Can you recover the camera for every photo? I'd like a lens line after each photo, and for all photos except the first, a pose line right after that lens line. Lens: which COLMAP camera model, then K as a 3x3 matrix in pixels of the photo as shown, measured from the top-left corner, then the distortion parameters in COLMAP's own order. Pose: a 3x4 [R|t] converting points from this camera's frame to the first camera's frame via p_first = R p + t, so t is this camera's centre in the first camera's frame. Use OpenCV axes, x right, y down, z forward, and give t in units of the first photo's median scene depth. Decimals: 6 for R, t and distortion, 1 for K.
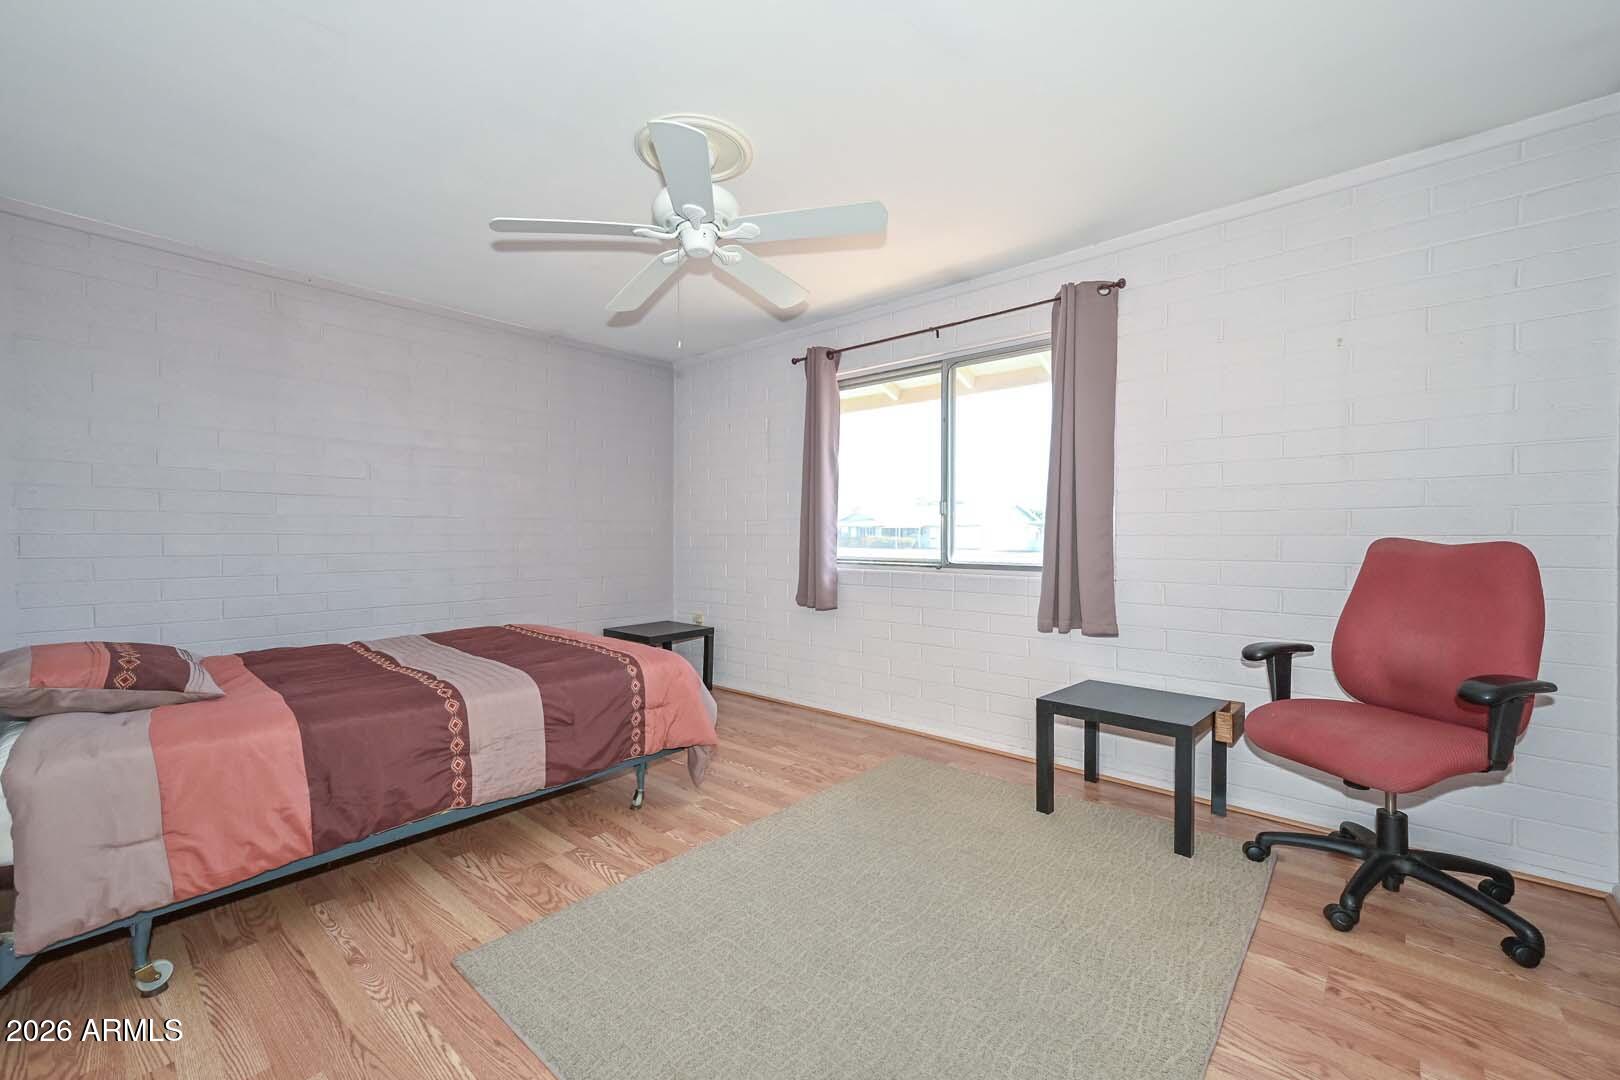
lens RADIAL K [[676.7, 0, 810.0], [0, 676.7, 540.0], [0, 0, 1]] dist [-0.001223, -0.000054]
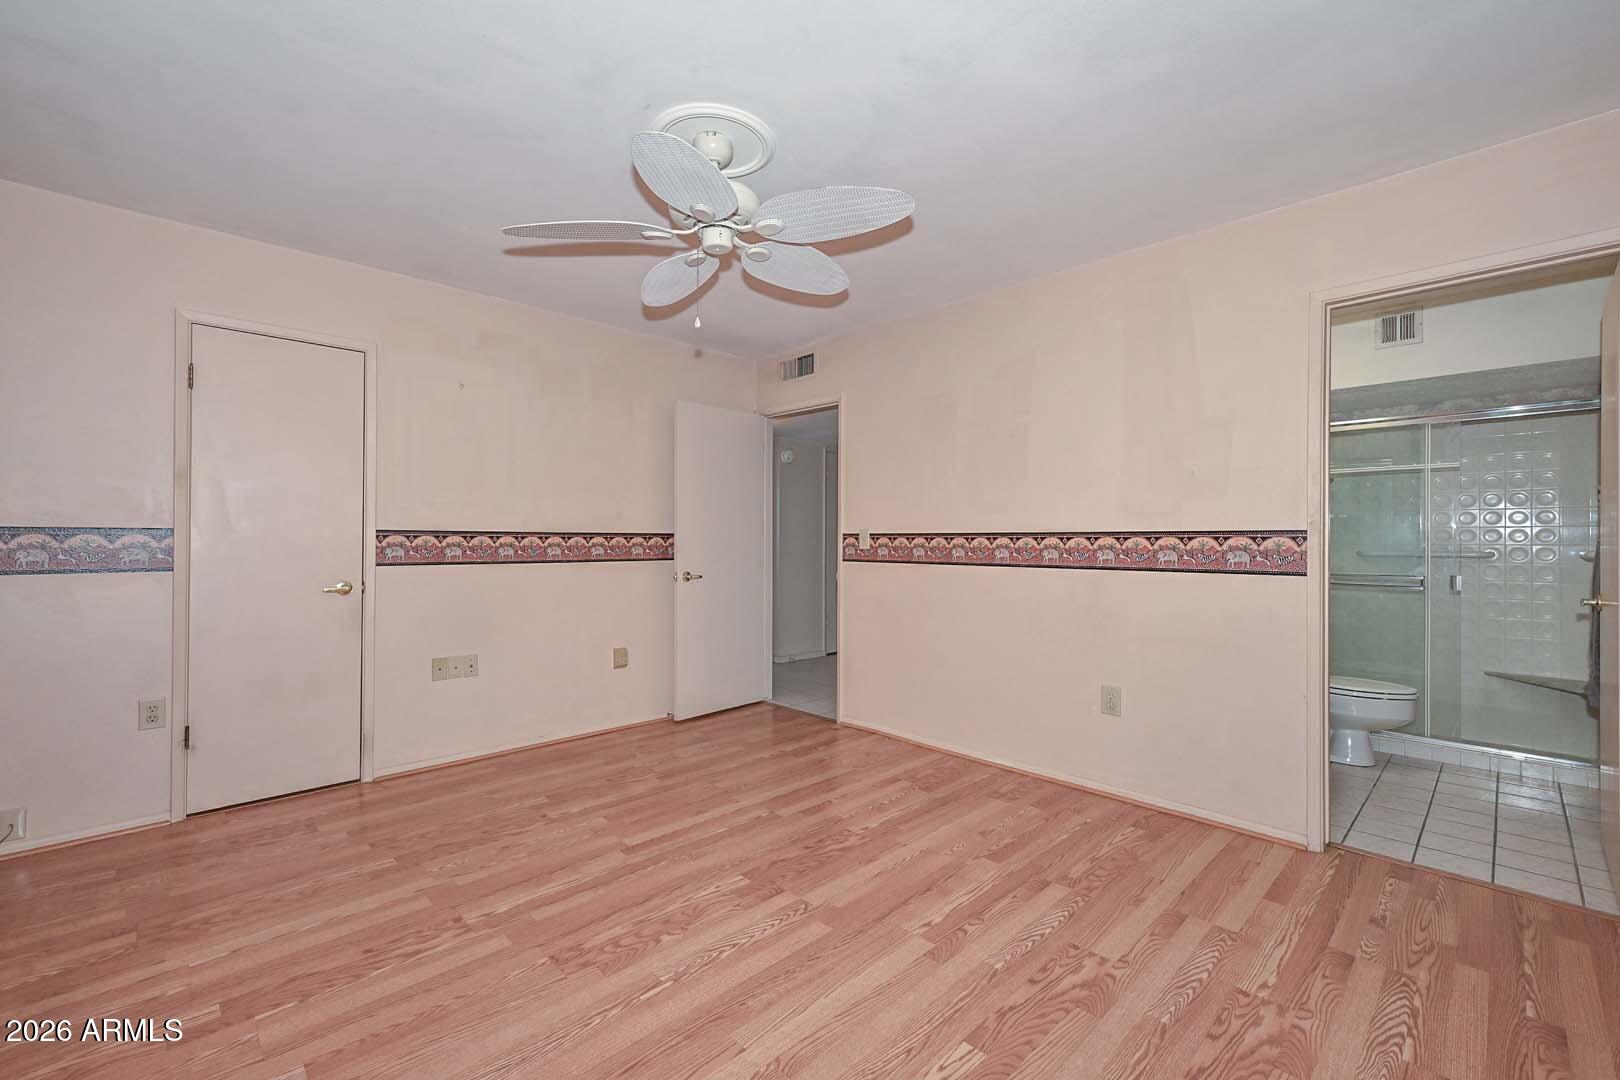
lens RADIAL K [[676.7, 0, 810.0], [0, 676.7, 540.0], [0, 0, 1]] dist [-0.001223, -0.000054]
pose [[-0.076487, -0.004085, -0.997062, 2.005893], [-0.014888, 0.999885, -0.002955, -0.065269], [0.996959, 0.014618, -0.076539, 1.752758]]
